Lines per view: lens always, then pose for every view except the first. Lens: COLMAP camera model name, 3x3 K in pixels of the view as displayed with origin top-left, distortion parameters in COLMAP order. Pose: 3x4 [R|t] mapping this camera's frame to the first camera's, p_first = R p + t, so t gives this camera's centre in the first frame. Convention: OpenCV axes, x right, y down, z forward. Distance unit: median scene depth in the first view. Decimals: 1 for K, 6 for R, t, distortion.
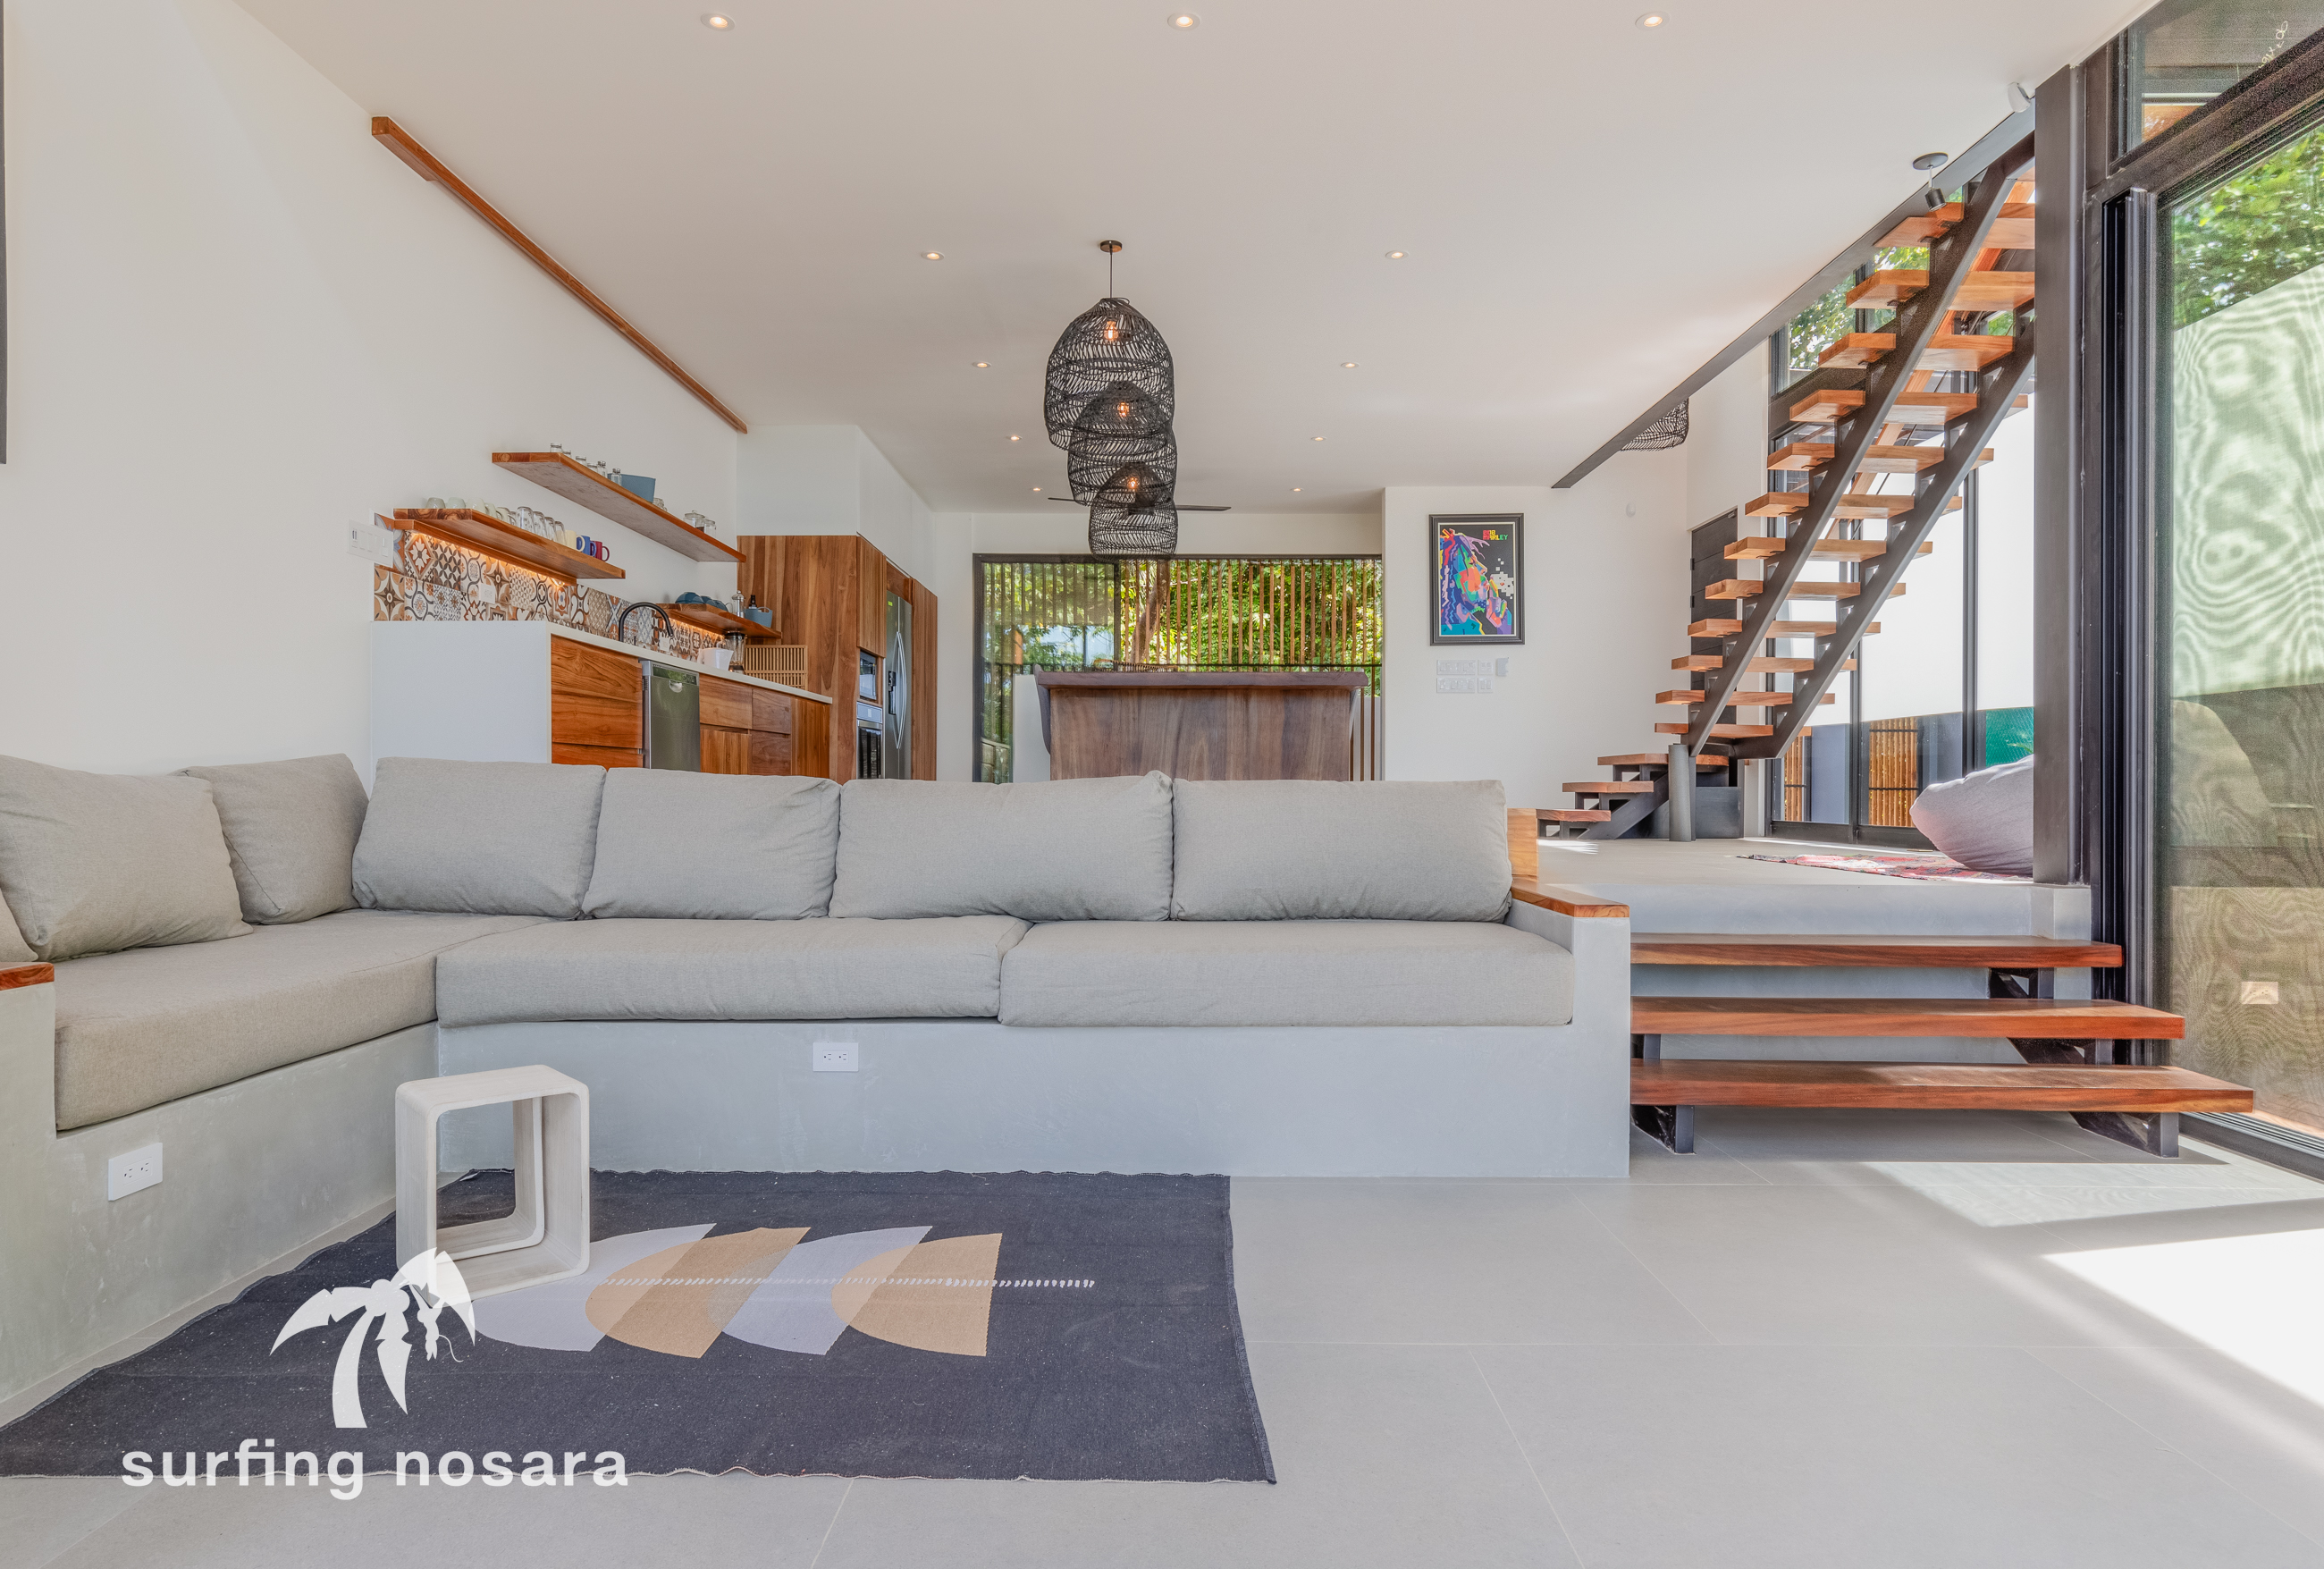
lens RADIAL K [[1350.1, 0, 1156.0], [0, 1350.1, 787.3], [0, 0, 1]] dist [0.026867, 0.000024]
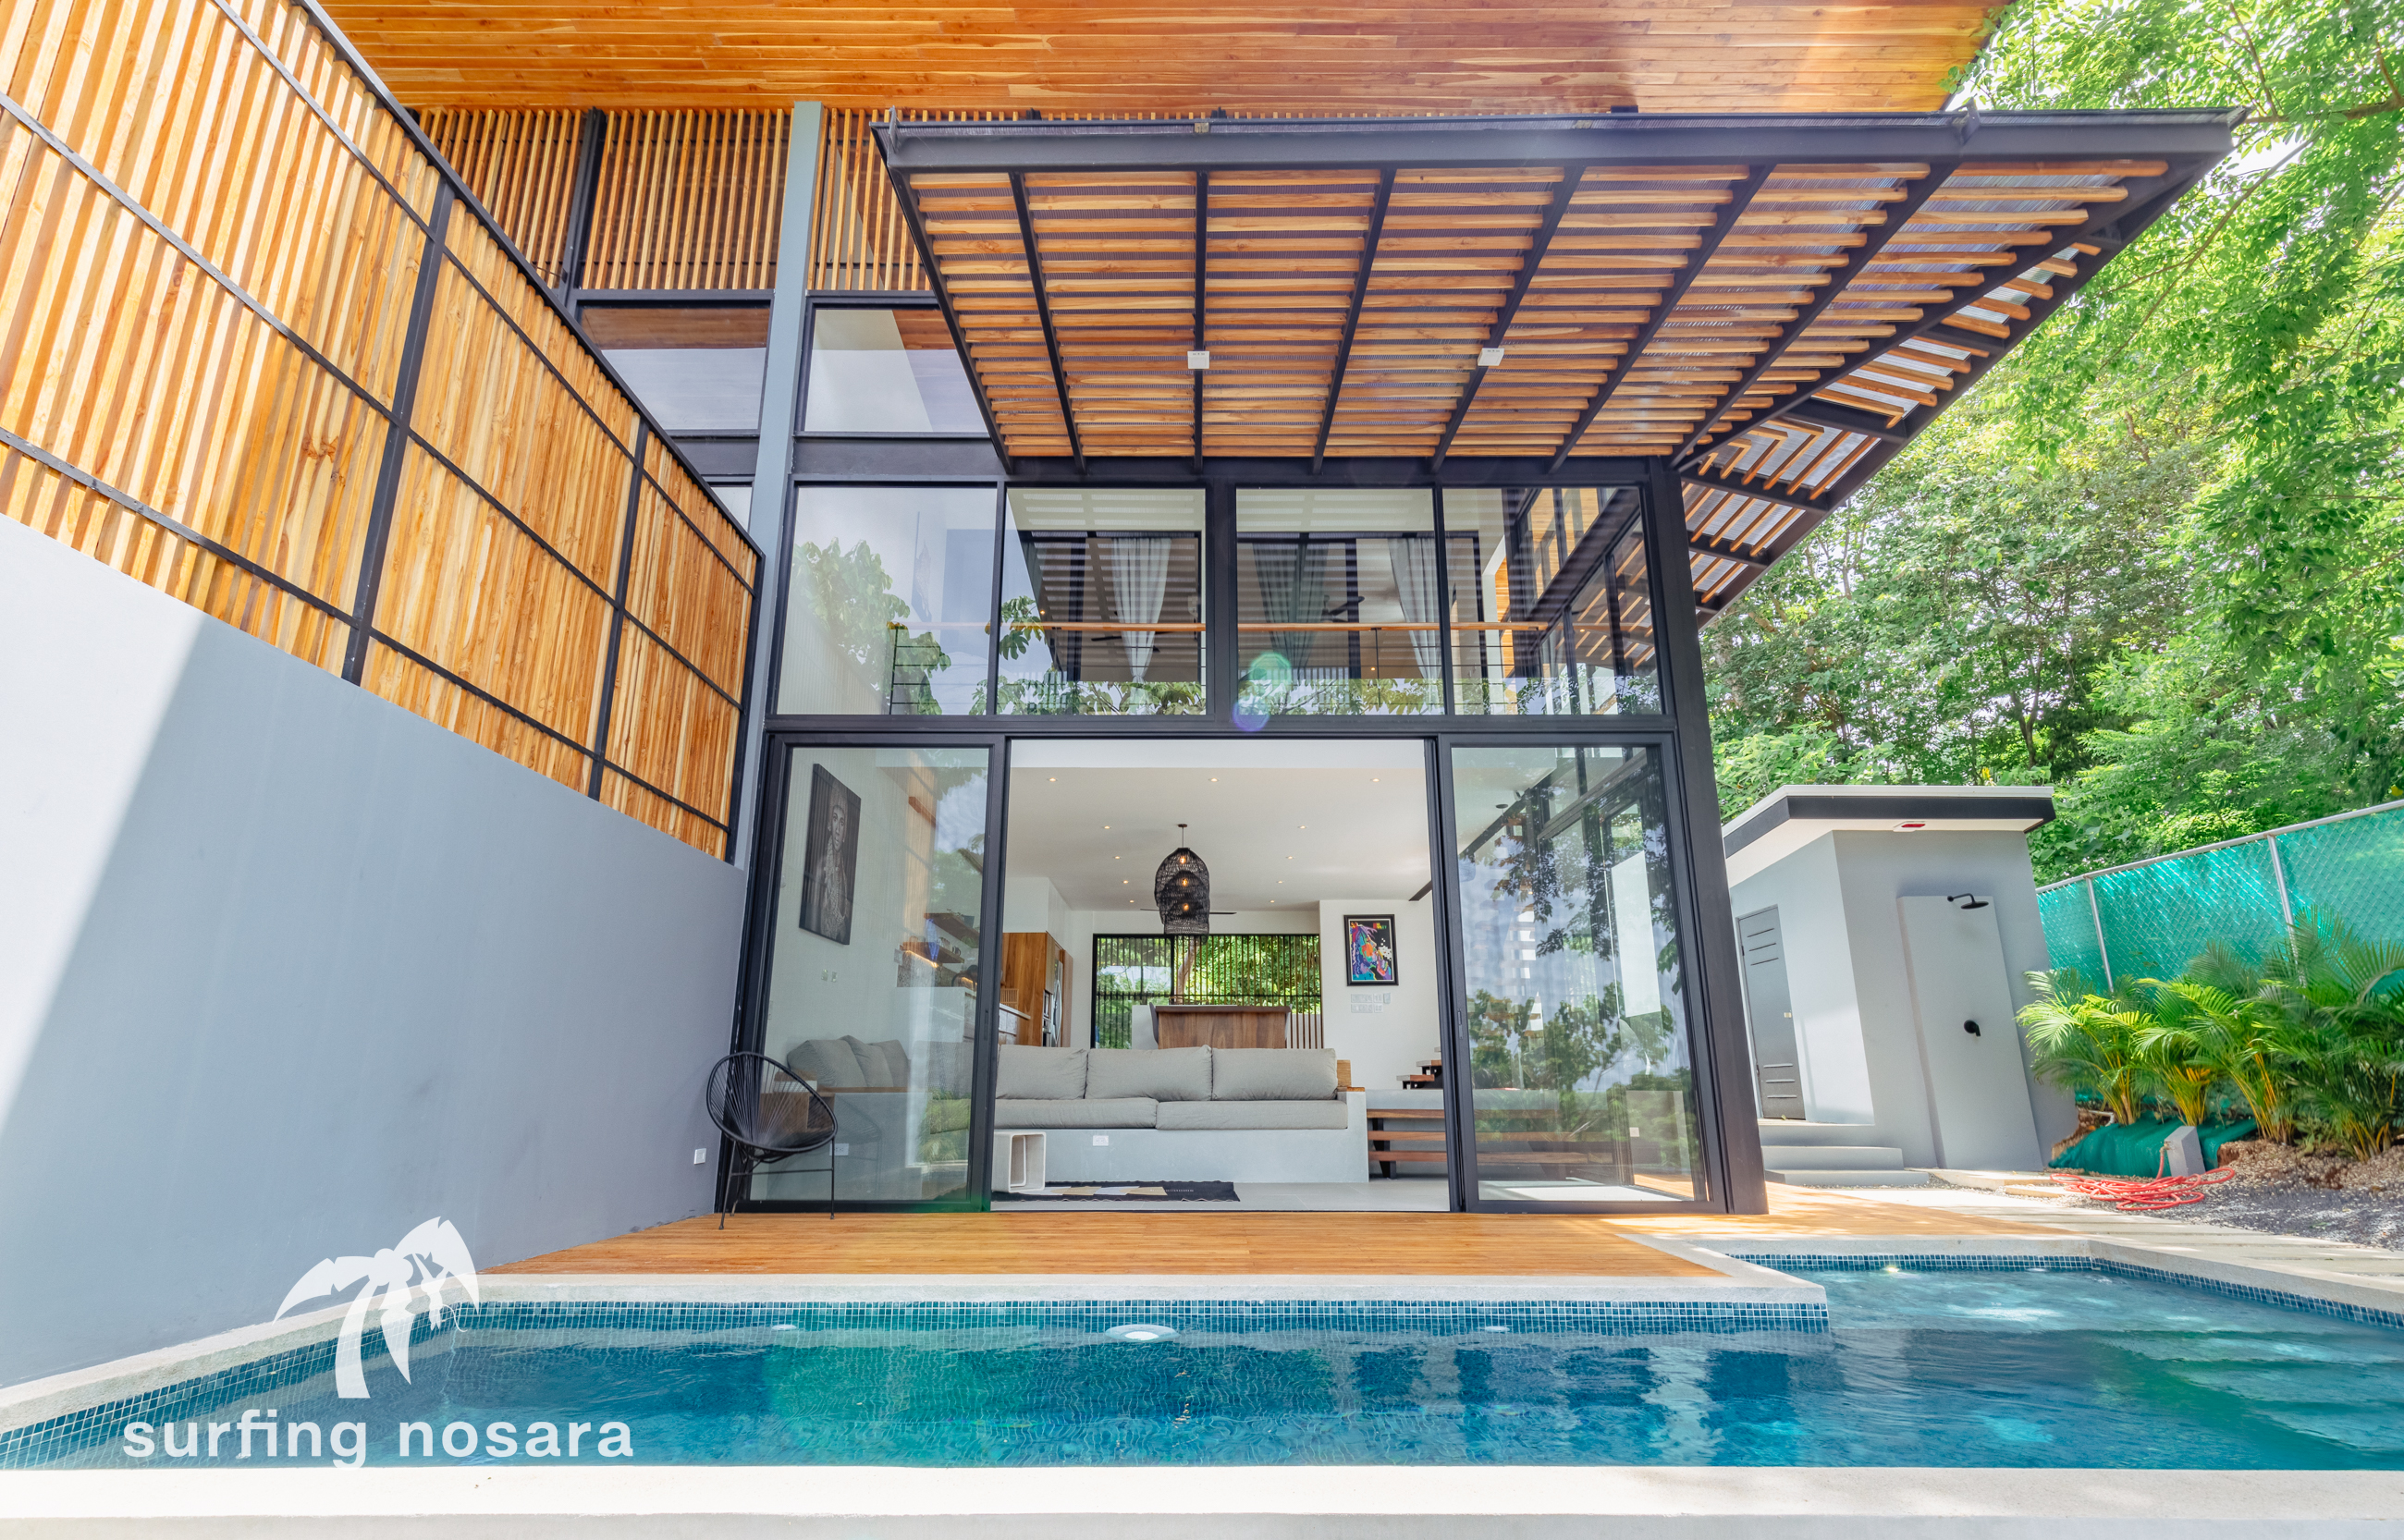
lens RADIAL K [[1096.2, 0, 1192.6], [0, 1096.2, 817.3], [0, 0, 1]] dist [0.008439, -0.000512]
pose [[0.999961, 0.000497, 0.008871, -0.021918], [0.001647, 0.970766, -0.240023, 0.034208], [-0.008731, 0.240028, 0.970727, -0.584161]]
